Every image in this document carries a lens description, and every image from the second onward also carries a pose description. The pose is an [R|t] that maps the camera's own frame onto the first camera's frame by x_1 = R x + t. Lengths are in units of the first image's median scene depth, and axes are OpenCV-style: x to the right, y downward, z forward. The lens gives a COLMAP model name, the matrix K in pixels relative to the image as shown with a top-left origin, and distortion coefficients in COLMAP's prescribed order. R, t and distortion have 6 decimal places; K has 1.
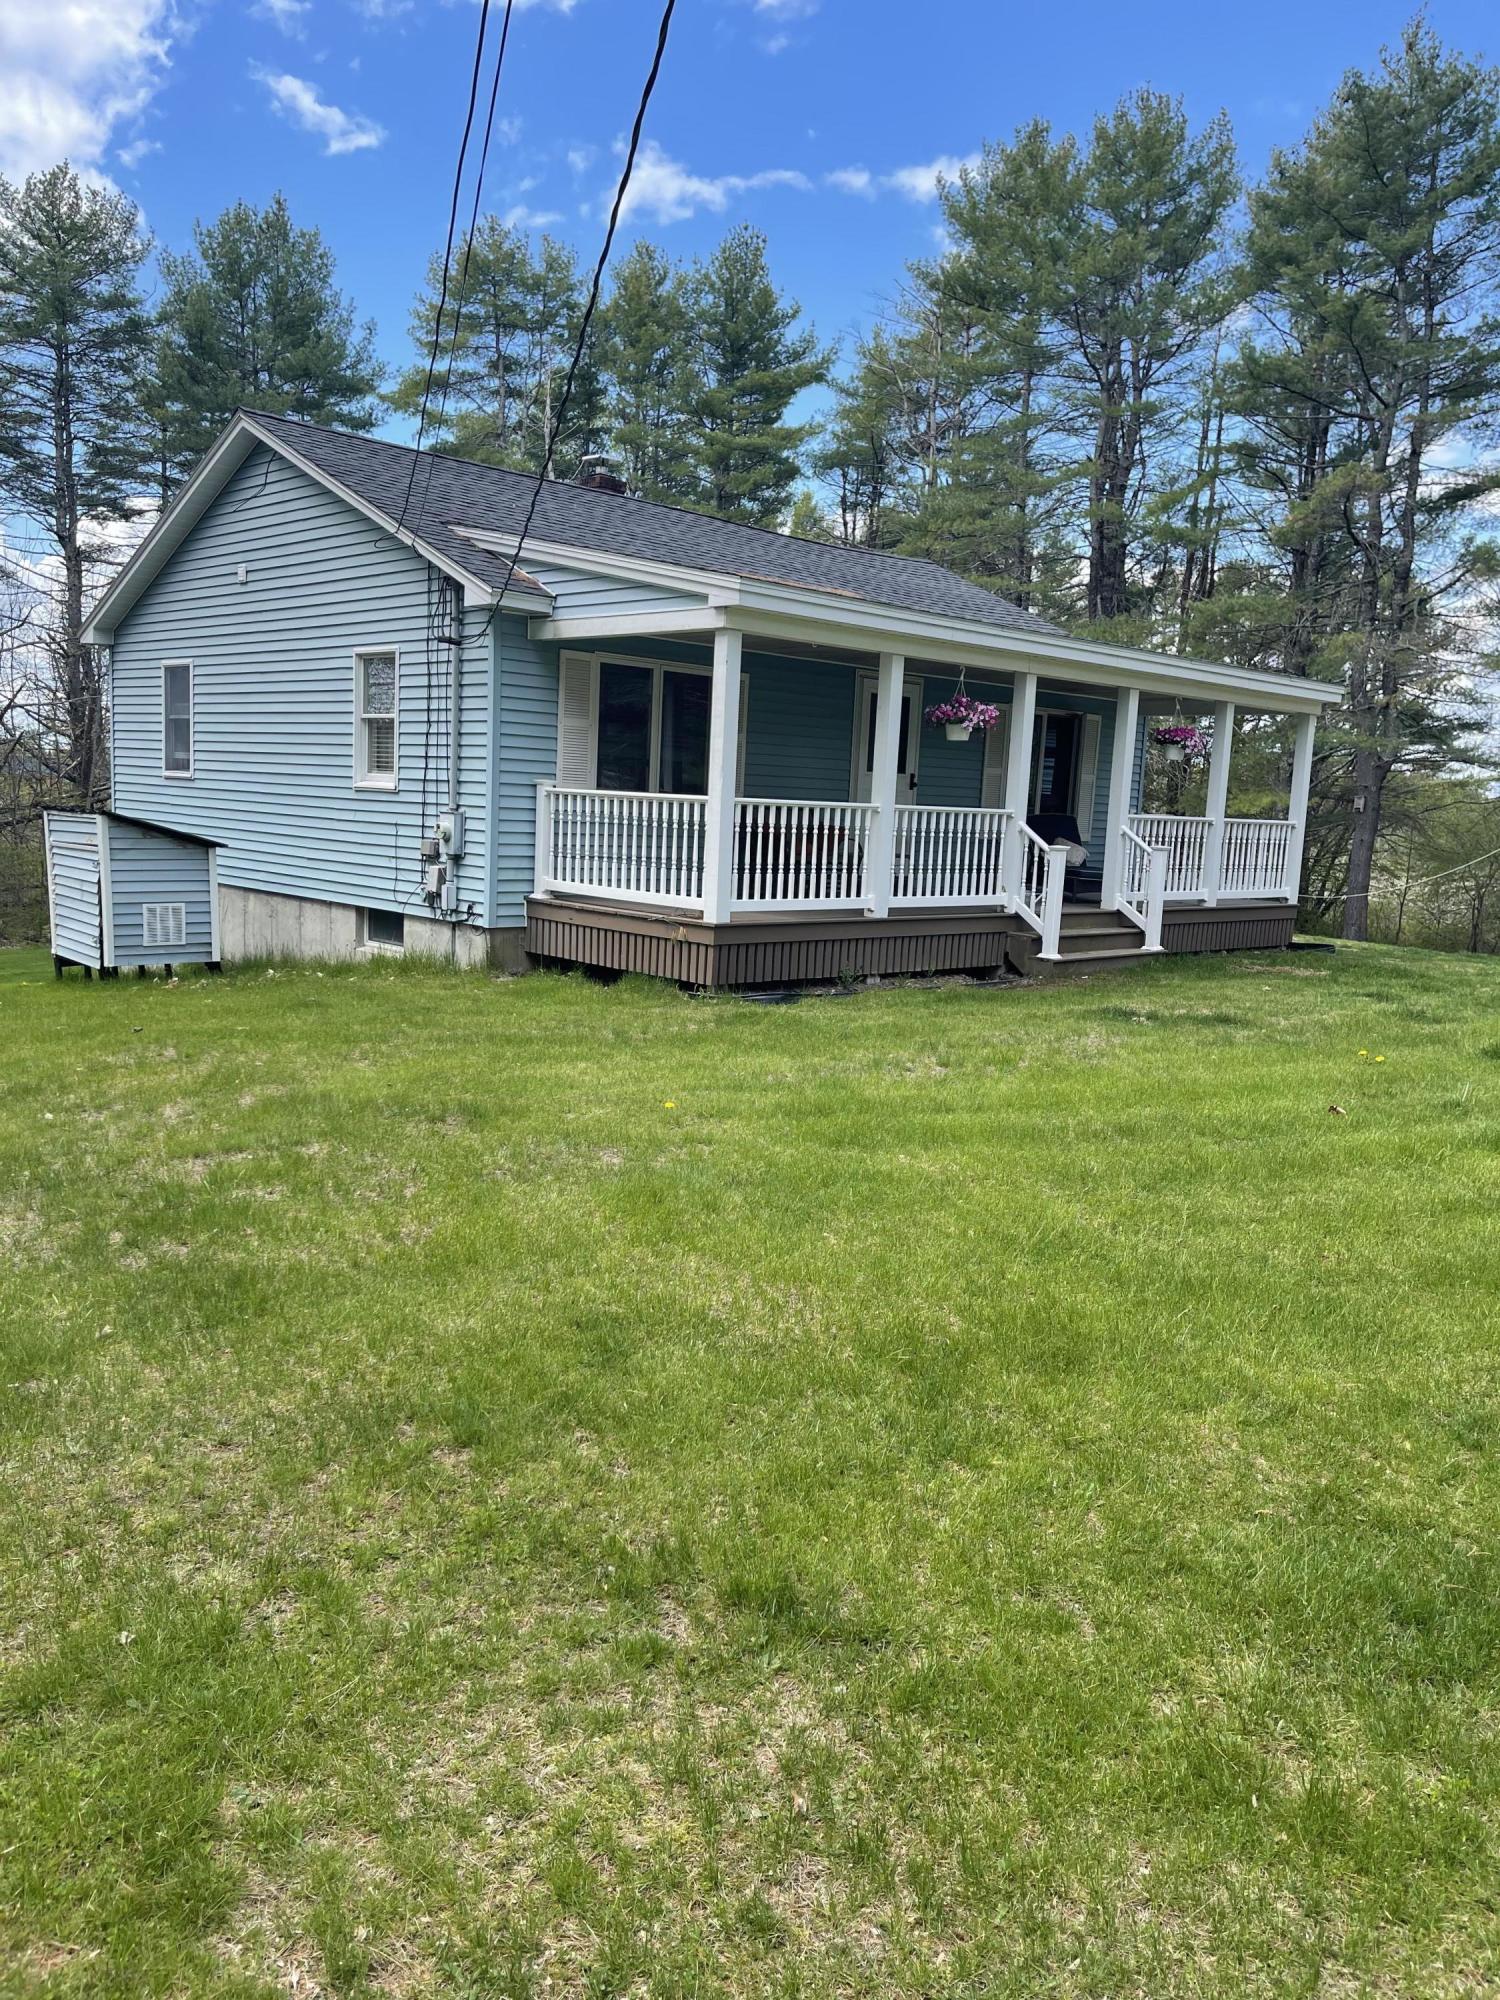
lens RADIAL K [[1490.1, 0, 750.0], [0, 1490.1, 1000.0], [0, 0, 1]] dist [0.085818, -0.127663]
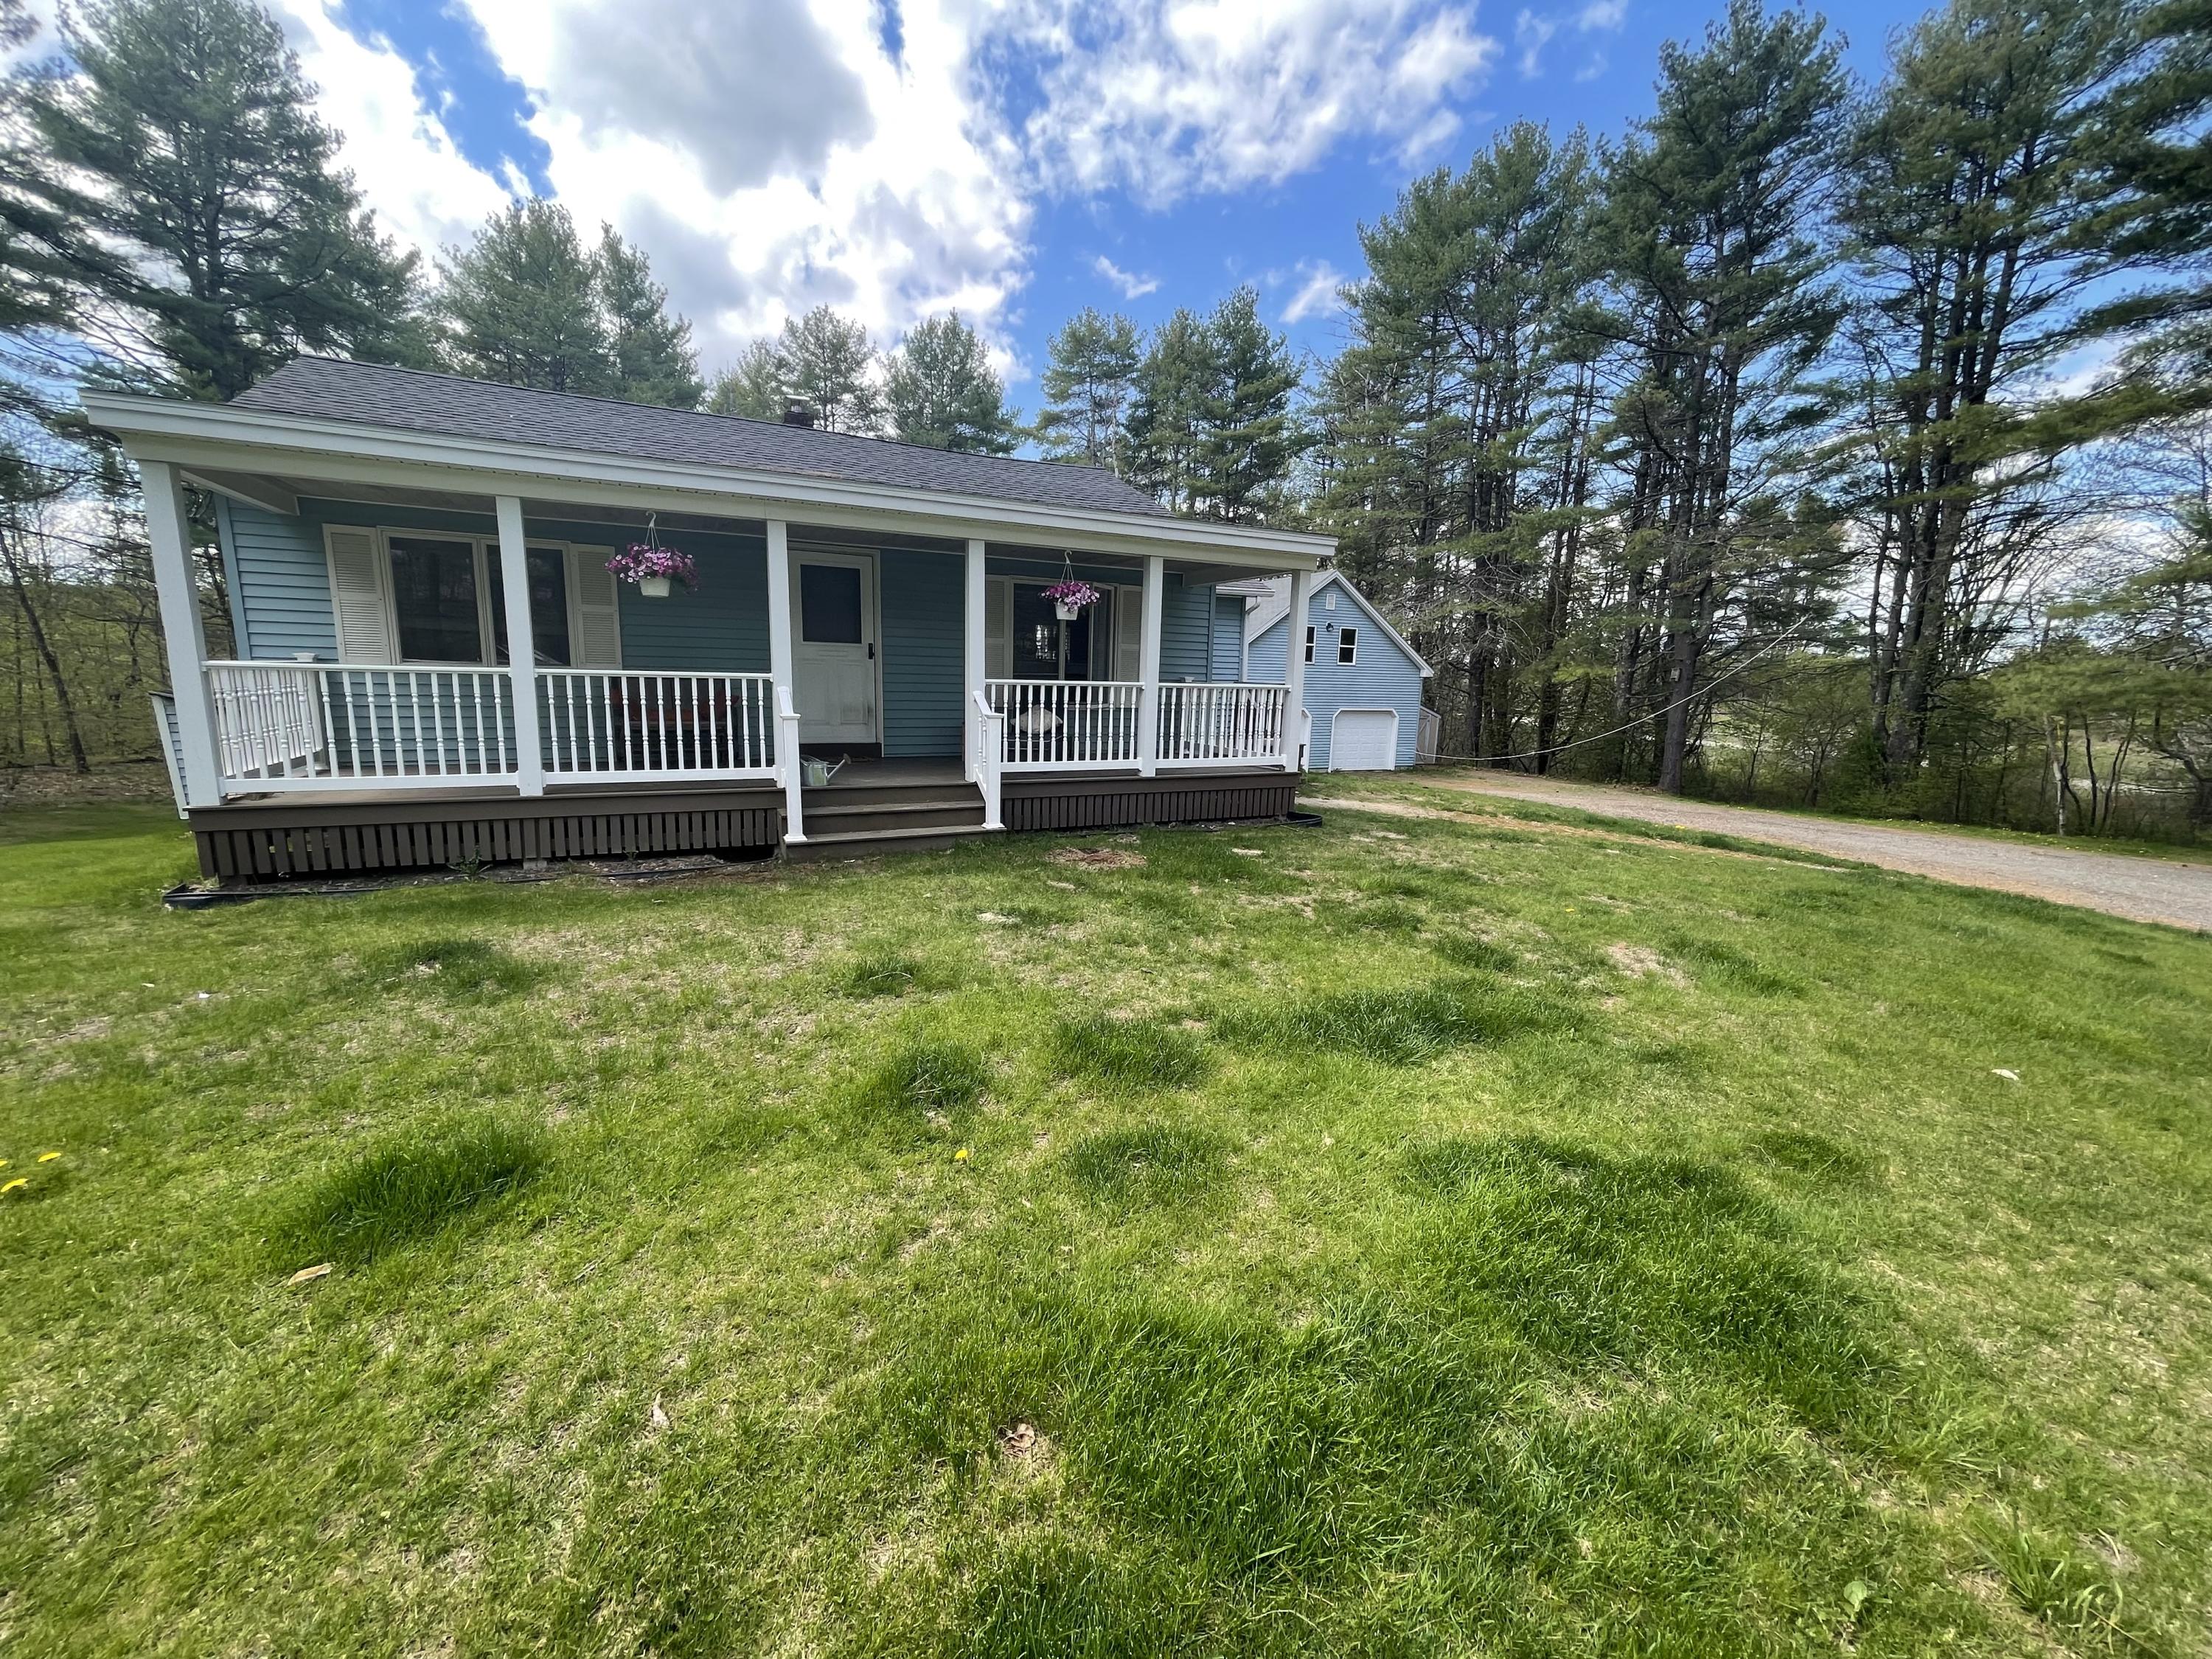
lens RADIAL K [[896.2, 0, 1191.0], [0, 896.2, 802.5], [0, 0, 1]] dist [-0.002742, 0.002431]
pose [[0.959779, 0.012032, -0.280498, 0.326807], [-0.015516, 0.999828, -0.010203, -0.027701], [0.280327, 0.014145, 0.959800, 0.318946]]
